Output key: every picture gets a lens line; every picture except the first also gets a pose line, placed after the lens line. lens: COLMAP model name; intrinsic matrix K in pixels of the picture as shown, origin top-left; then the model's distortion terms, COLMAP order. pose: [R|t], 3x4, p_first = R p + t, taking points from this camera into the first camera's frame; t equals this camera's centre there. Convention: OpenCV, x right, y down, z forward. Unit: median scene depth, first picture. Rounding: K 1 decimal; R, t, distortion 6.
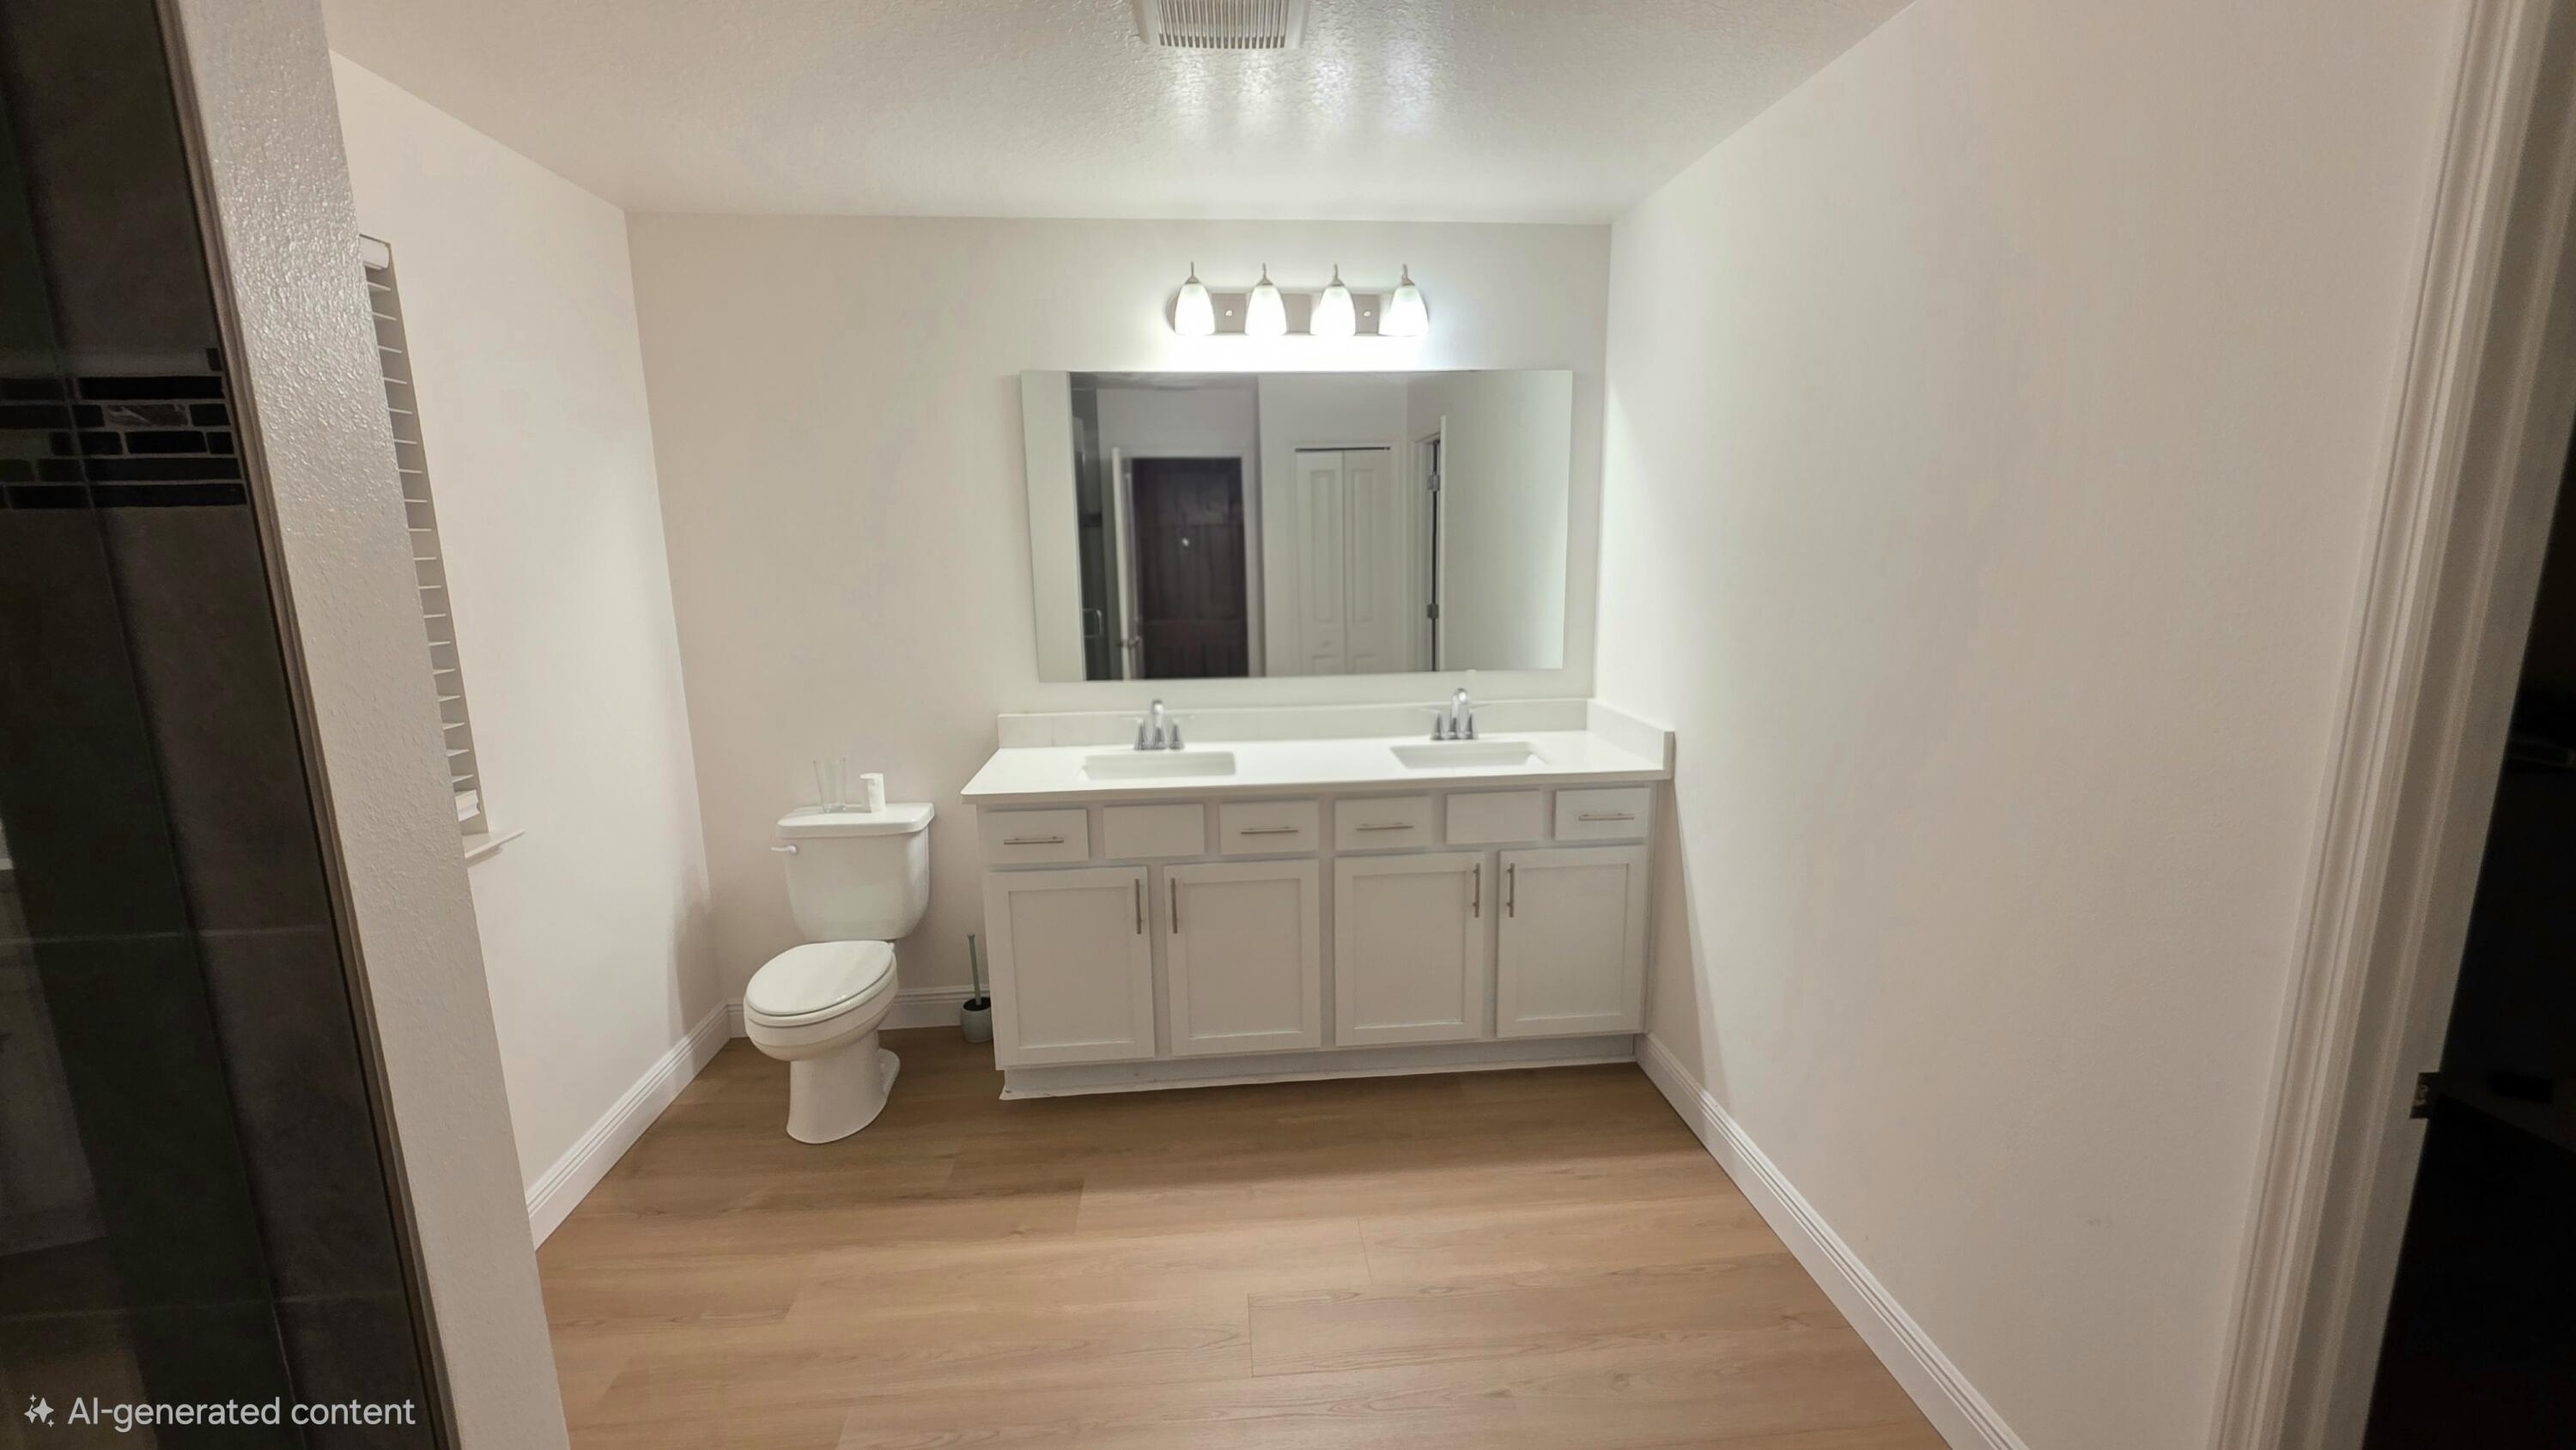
lens RADIAL K [[1024.4, 0, 1292.0], [0, 1024.4, 719.1], [0, 0, 1]] dist [0.000435, -0.000348]
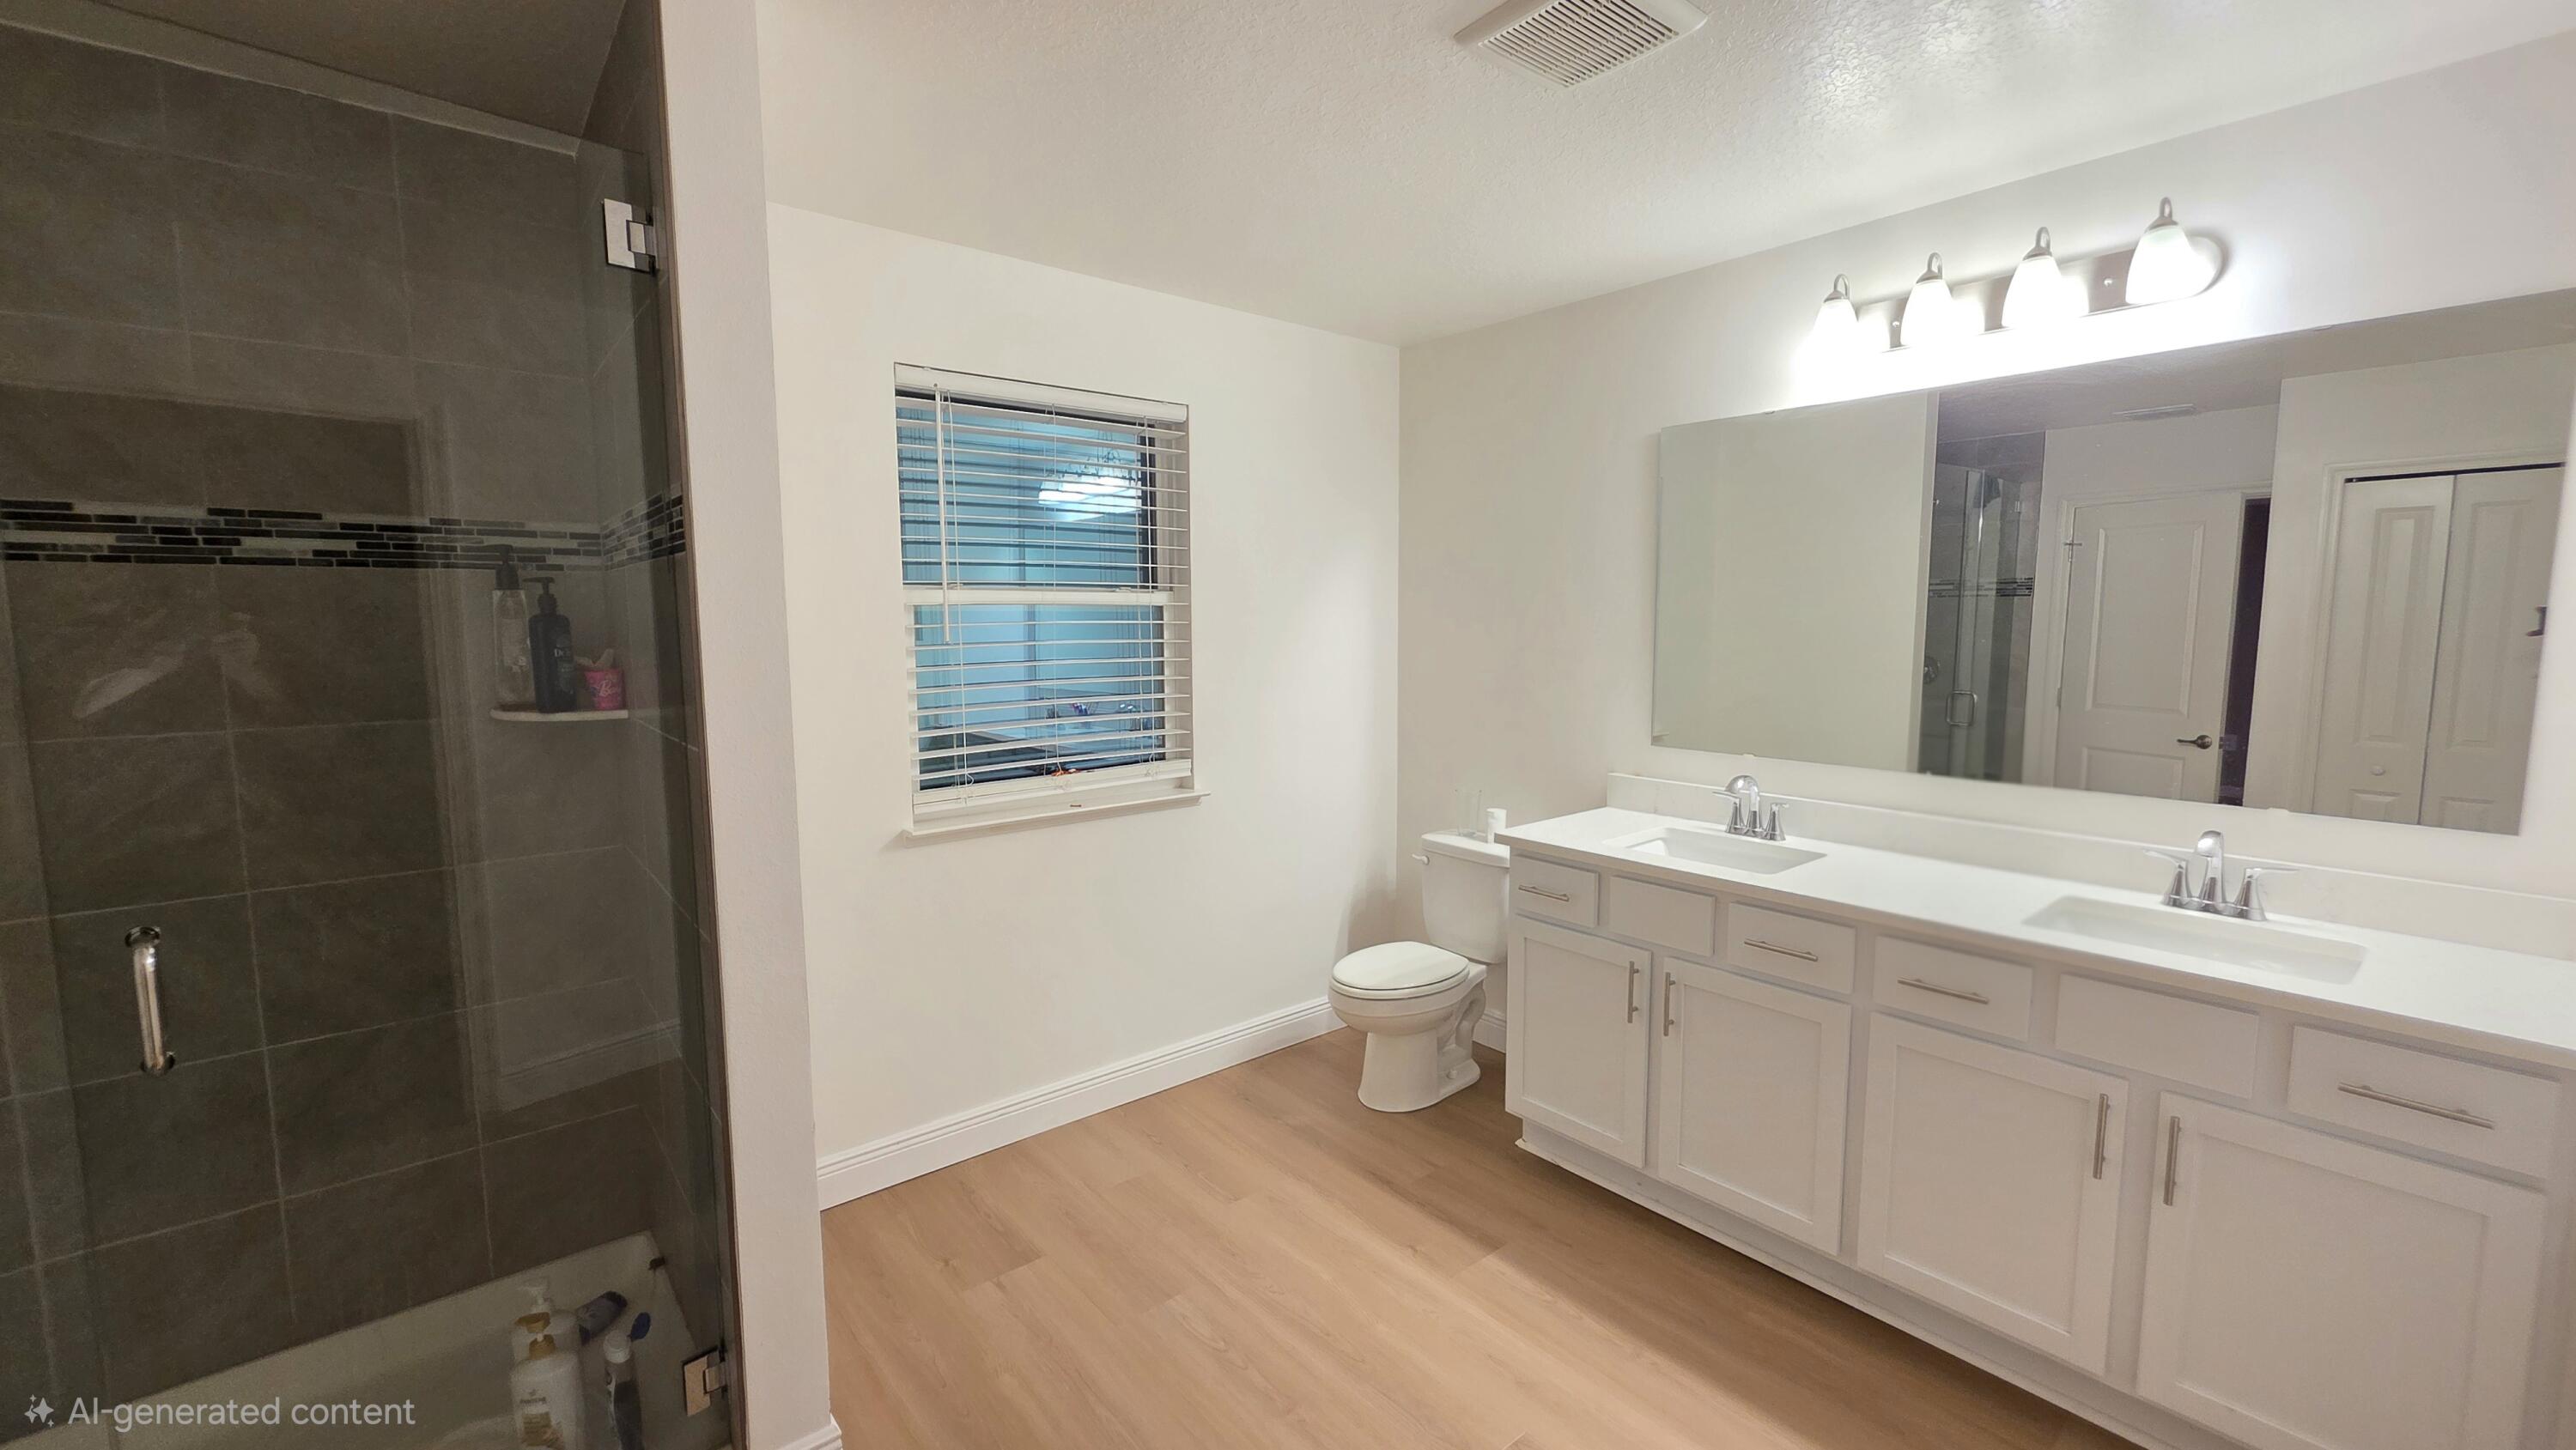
lens RADIAL K [[1024.4, 0, 1301.0], [0, 1024.4, 721.0], [0, 0, 1]] dist [0.000435, -0.000348]
pose [[0.584049, 0.097248, -0.805872, 0.376231], [-0.156540, 0.987655, 0.005733, -0.013704], [0.796481, 0.122803, 0.592063, 0.189653]]
